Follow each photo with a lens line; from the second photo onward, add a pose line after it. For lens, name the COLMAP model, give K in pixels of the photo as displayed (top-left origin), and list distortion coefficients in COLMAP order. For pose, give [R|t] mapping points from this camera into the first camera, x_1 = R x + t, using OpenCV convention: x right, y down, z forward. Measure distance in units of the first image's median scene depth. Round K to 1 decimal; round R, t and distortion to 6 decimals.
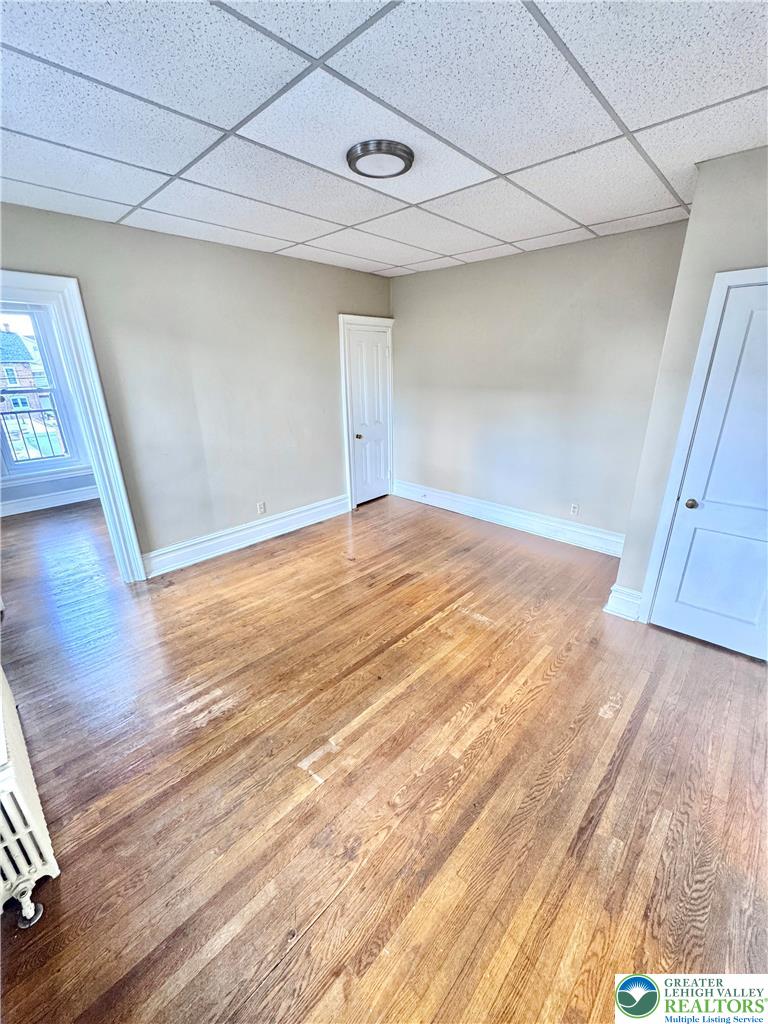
lens RADIAL K [[407.4, 0, 383.3], [0, 407.4, 512.0], [0, 0, 1]] dist [-0.004954, 0.000809]
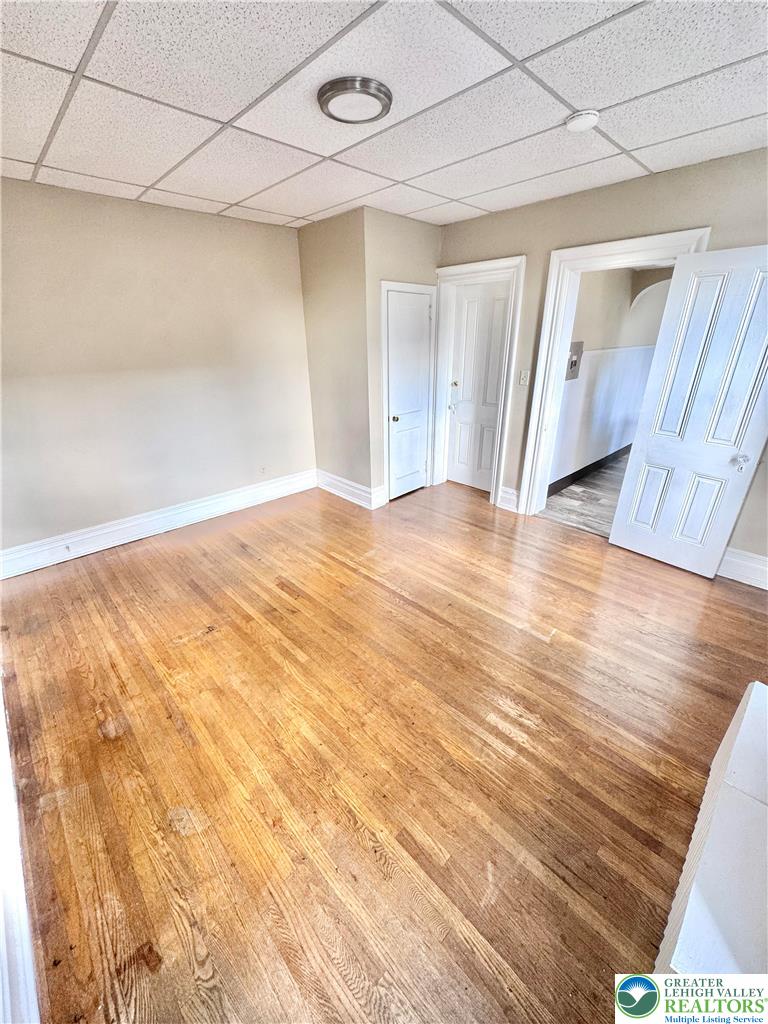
lens RADIAL K [[407.4, 0, 387.5], [0, 407.4, 512.6], [0, 0, 1]] dist [-0.004954, 0.000809]
pose [[0.032730, -0.389985, 0.920240, -0.768325], [0.352101, 0.866205, 0.354562, -0.235342], [-0.935390, 0.312412, 0.165664, 0.686411]]
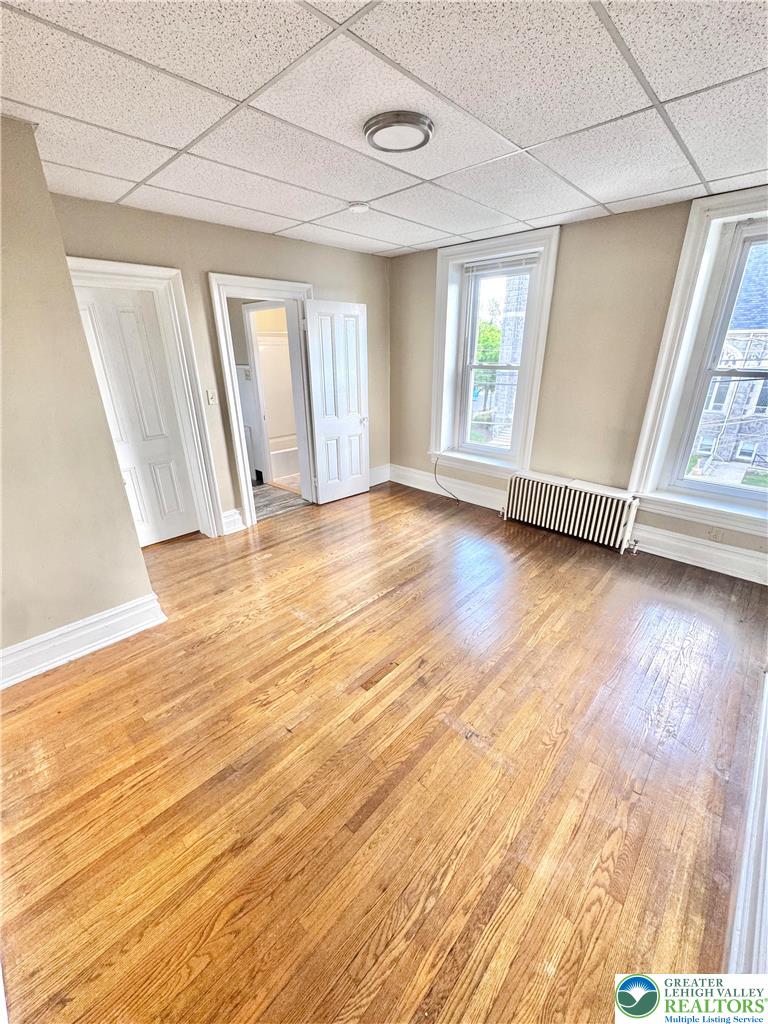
lens RADIAL K [[407.4, 0, 381.5], [0, 407.4, 512.8], [0, 0, 1]] dist [-0.004954, 0.000809]
pose [[-0.999743, 0.021801, 0.006136, 0.033085], [0.020269, 0.740392, 0.671869, -0.544906], [0.010105, 0.671821, -0.740644, 1.485723]]
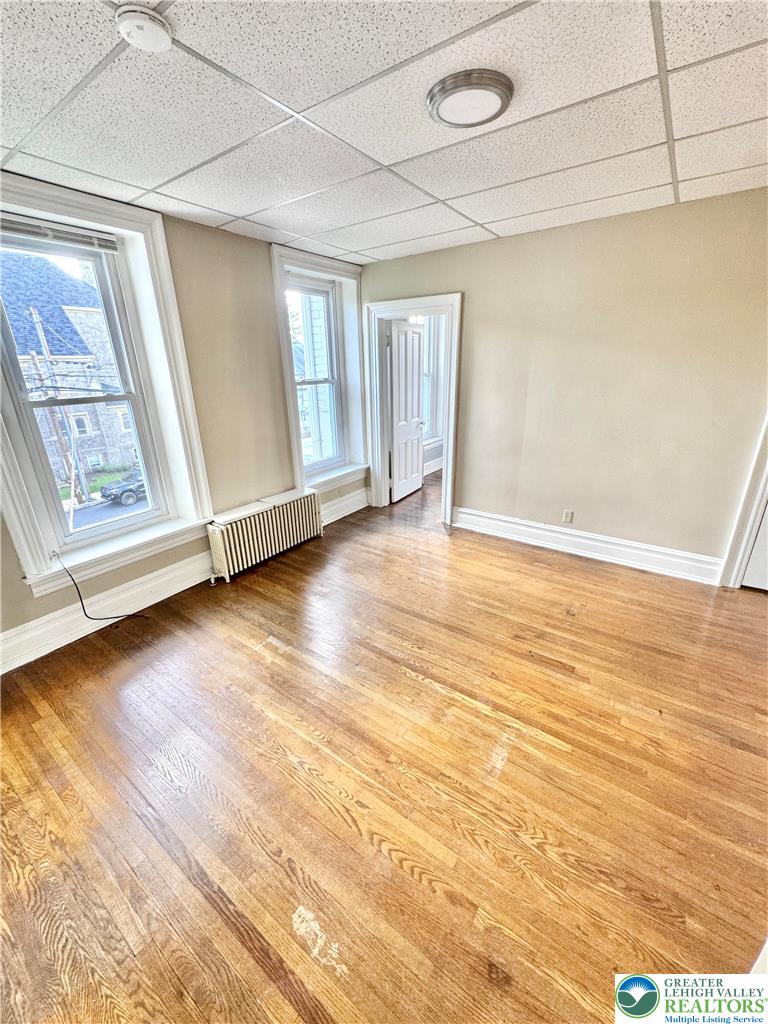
lens RADIAL K [[407.4, 0, 388.7], [0, 407.4, 512.5], [0, 0, 1]] dist [-0.004954, 0.000809]
pose [[0.151680, 0.353929, -0.922891, 0.635000], [-0.321544, 0.900577, 0.292525, -0.209154], [0.934667, 0.252380, 0.250404, 0.553310]]
